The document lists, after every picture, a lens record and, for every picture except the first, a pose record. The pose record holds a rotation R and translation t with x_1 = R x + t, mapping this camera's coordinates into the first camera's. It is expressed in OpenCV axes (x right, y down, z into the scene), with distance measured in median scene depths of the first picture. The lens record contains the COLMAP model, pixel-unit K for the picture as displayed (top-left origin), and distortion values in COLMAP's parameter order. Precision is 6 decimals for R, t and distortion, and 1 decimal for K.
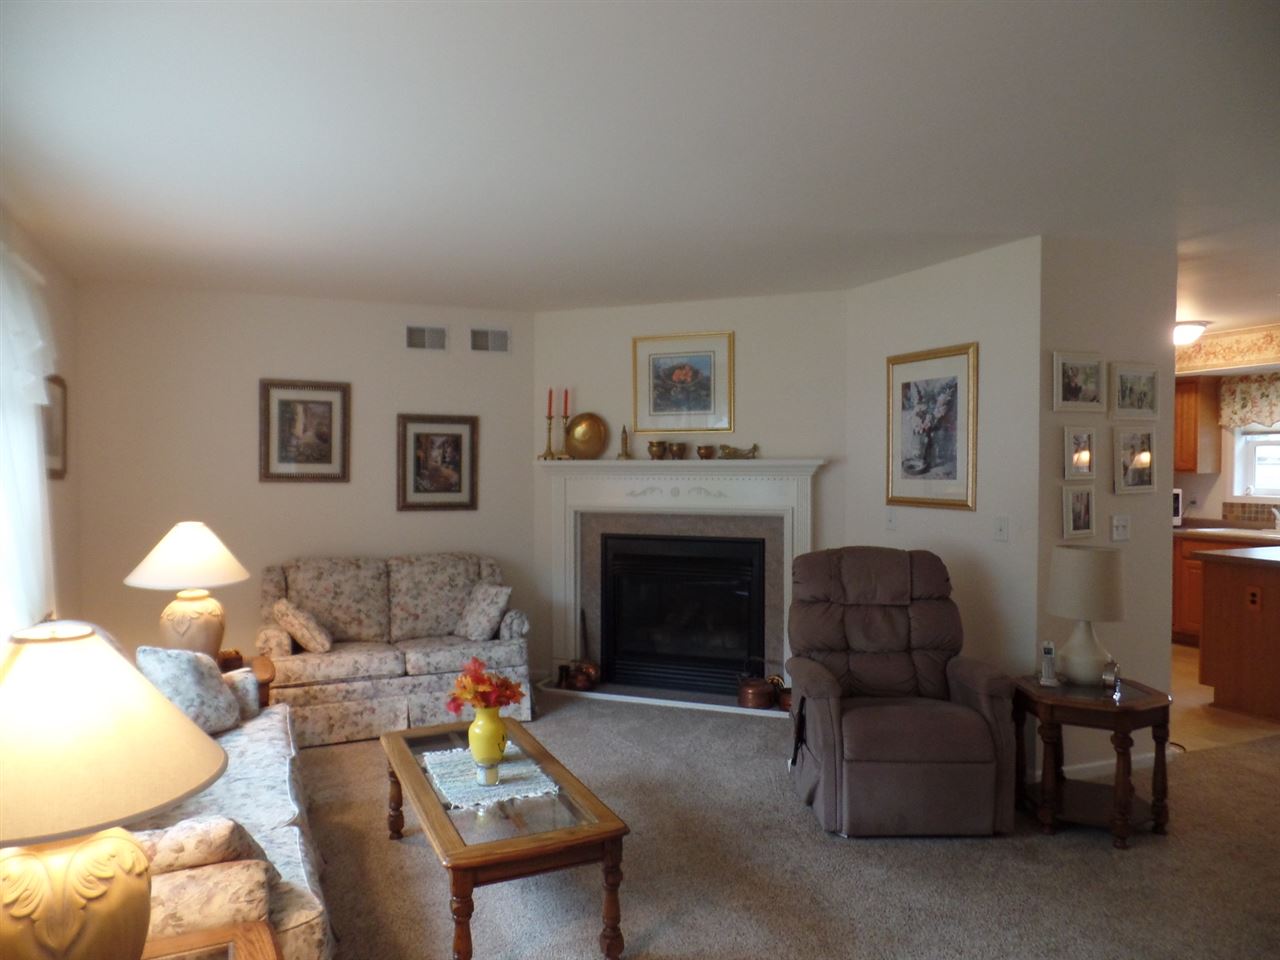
lens RADIAL K [[887.4, 0, 640.8], [0, 887.4, 480.7], [0, 0, 1]] dist [0.001037, 0.007344]
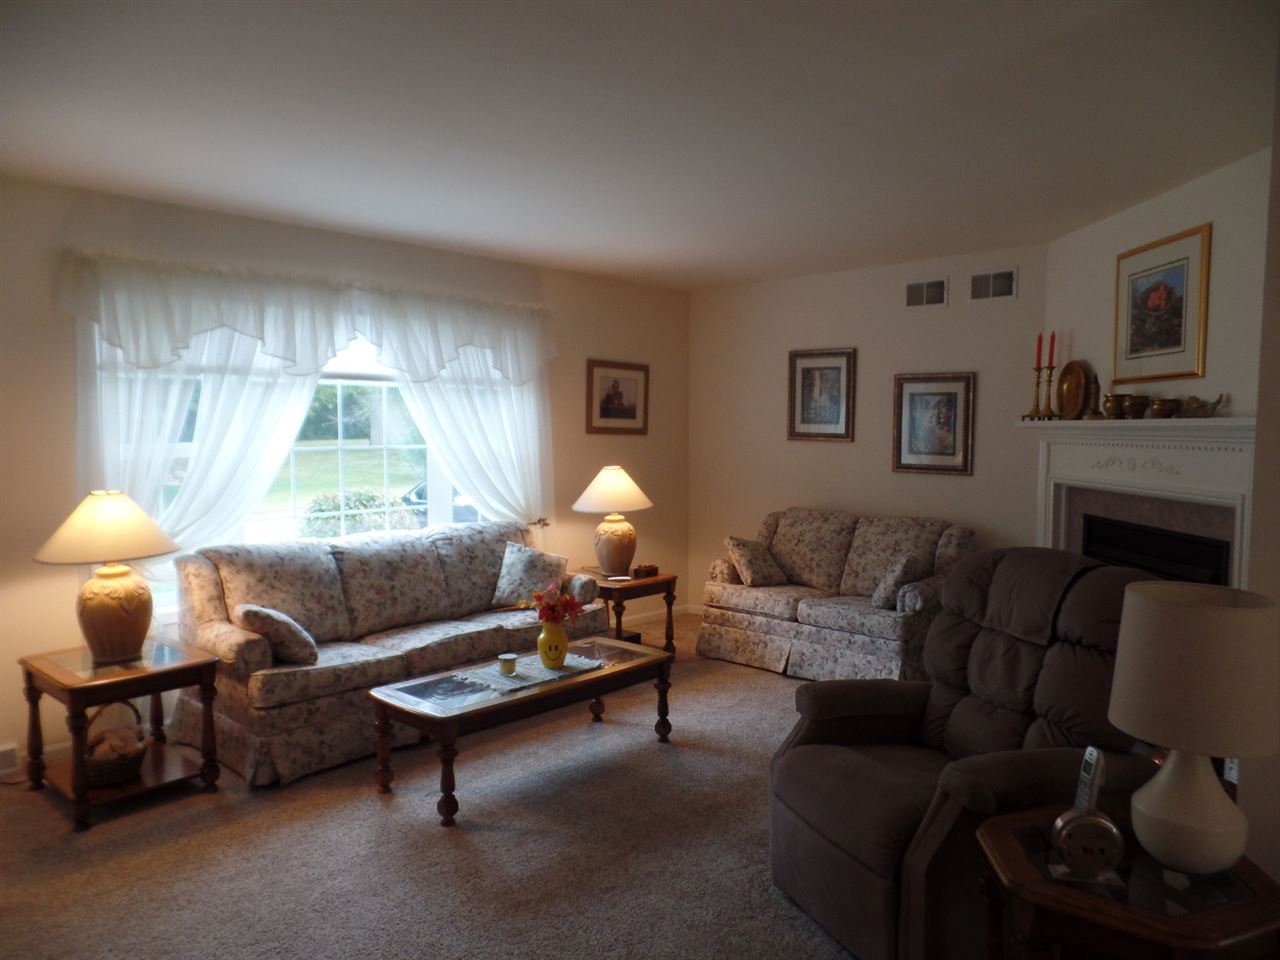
lens RADIAL K [[887.4, 0, 648.8], [0, 887.4, 487.3], [0, 0, 1]] dist [0.001037, 0.007344]
pose [[0.397279, 0.065826, -0.915334, 0.575302], [-0.021960, 0.997820, 0.062227, -0.005014], [0.917435, -0.004621, 0.397859, 0.369749]]
